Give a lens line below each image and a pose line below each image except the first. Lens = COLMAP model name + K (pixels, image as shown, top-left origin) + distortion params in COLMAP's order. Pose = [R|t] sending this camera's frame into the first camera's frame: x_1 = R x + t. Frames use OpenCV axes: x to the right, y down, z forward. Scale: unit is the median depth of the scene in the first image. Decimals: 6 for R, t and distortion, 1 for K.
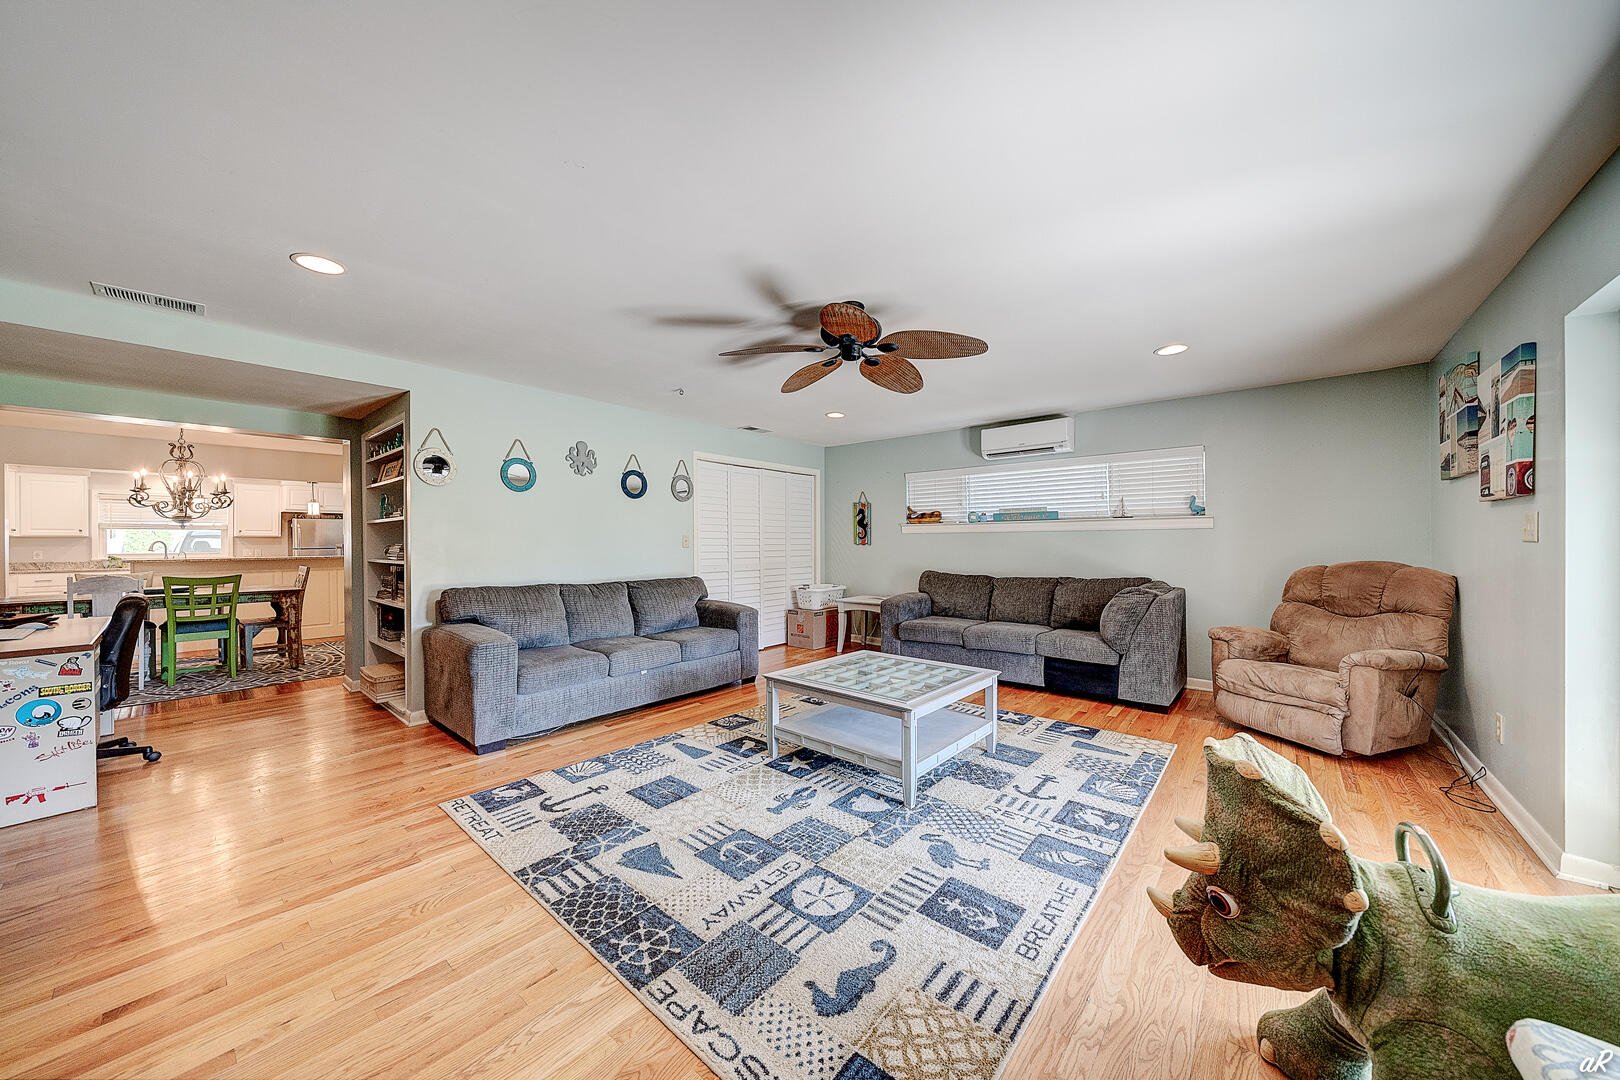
lens RADIAL K [[556.2, 0, 805.6], [0, 556.2, 545.1], [0, 0, 1]] dist [-0.002193, -0.000091]
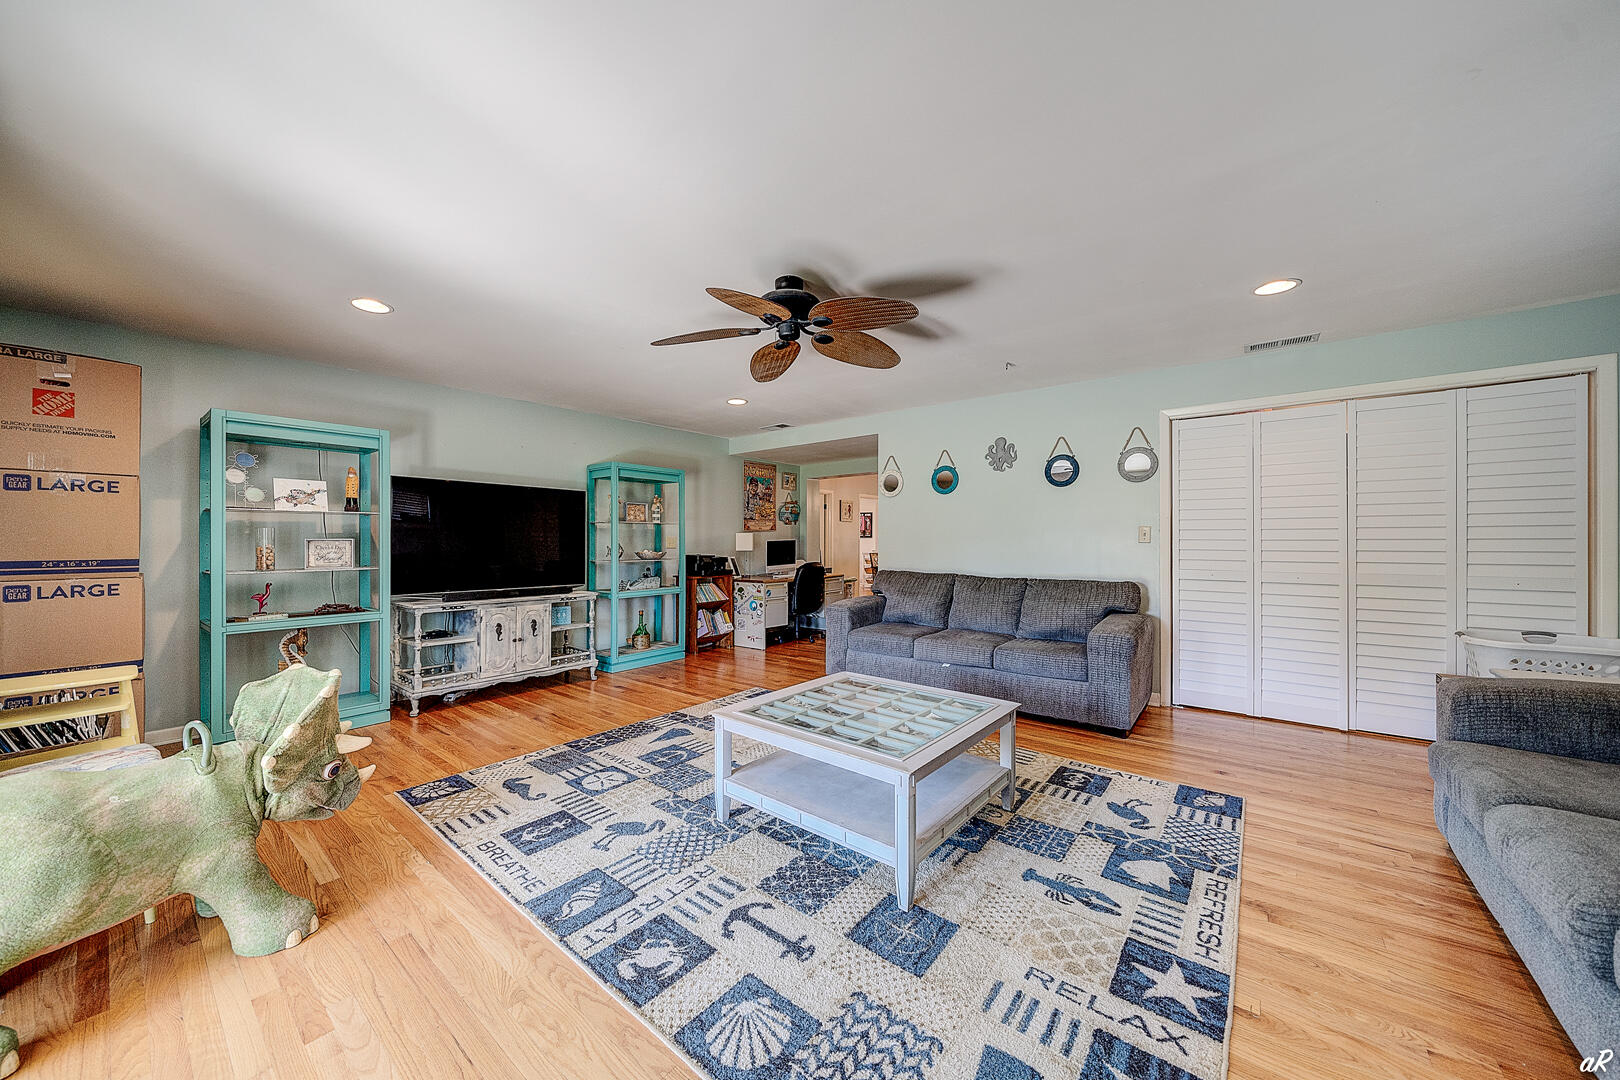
lens RADIAL K [[567.1, 0, 803.7], [0, 567.1, 540.2], [0, 0, 1]] dist [-0.003352, -0.000119]
pose [[0.025816, 0.003571, -0.999660, 1.105531], [-0.001325, 0.999993, 0.003538, -0.003525], [0.999666, 0.001233, 0.025821, 1.075756]]
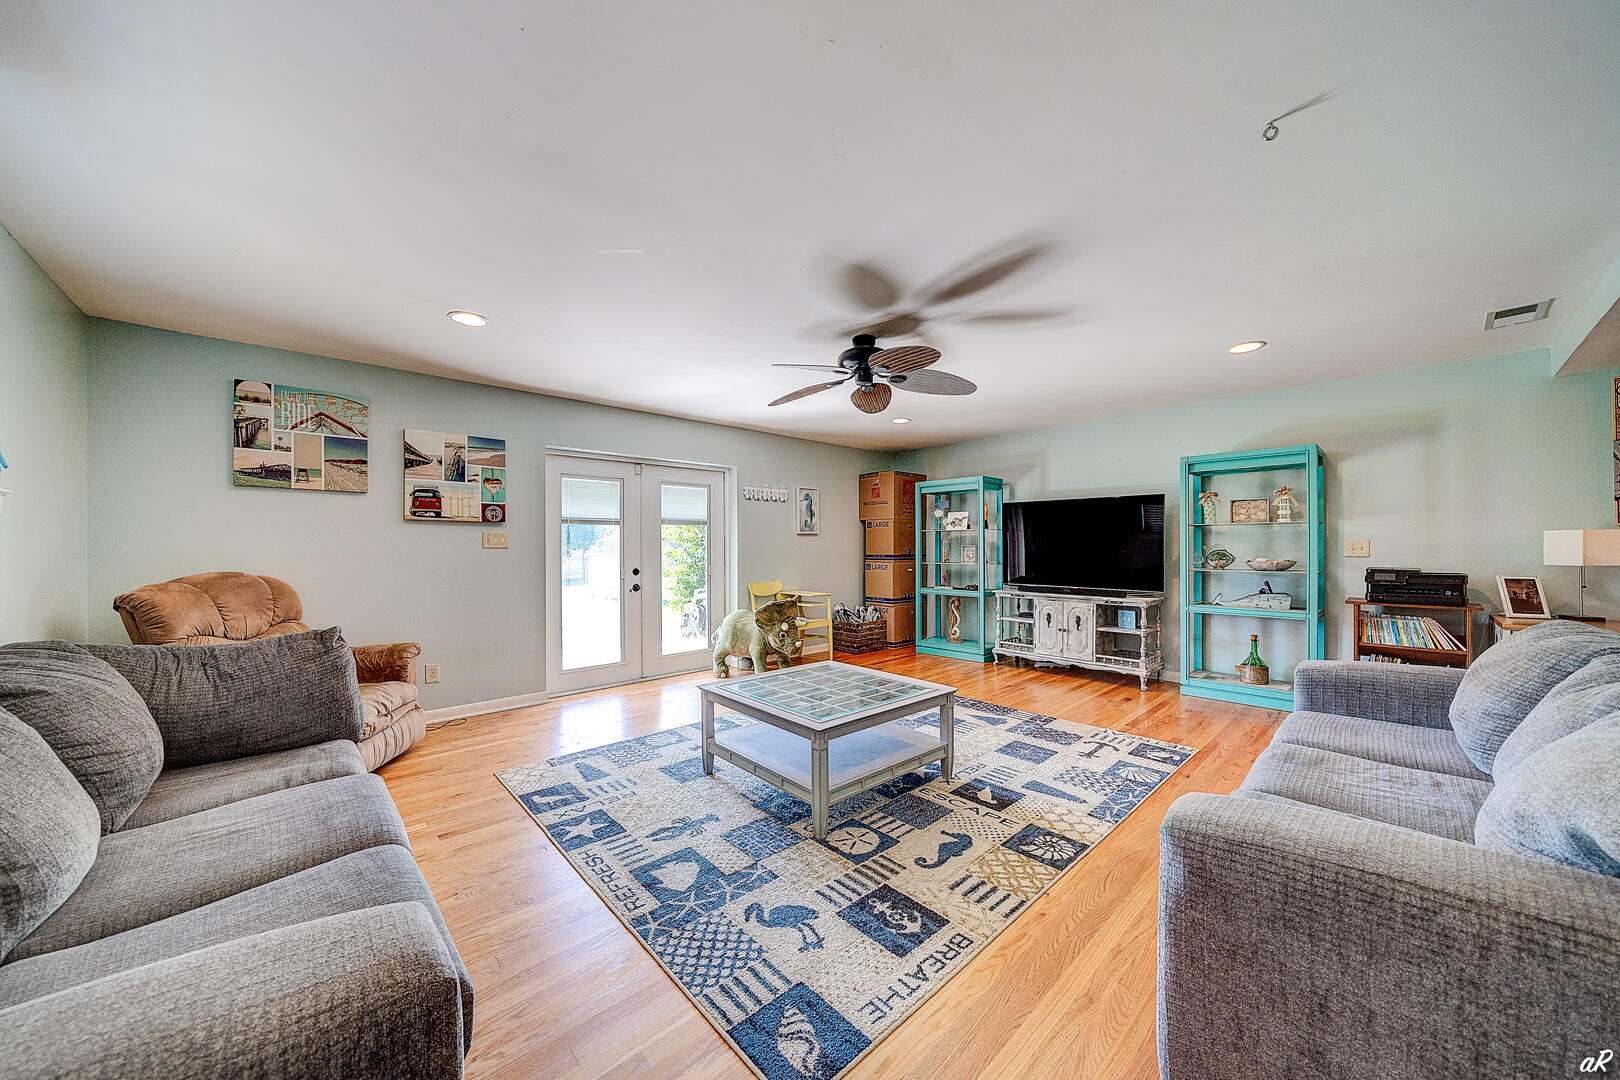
lens RADIAL K [[556.2, 0, 805.6], [0, 556.2, 545.1], [0, 0, 1]] dist [-0.002193, -0.000091]
pose [[-0.991985, 0.008207, 0.126091, 0.064332], [0.008030, 0.999966, -0.001913, -0.003621], [-0.126103, -0.000885, -0.992017, 2.318814]]
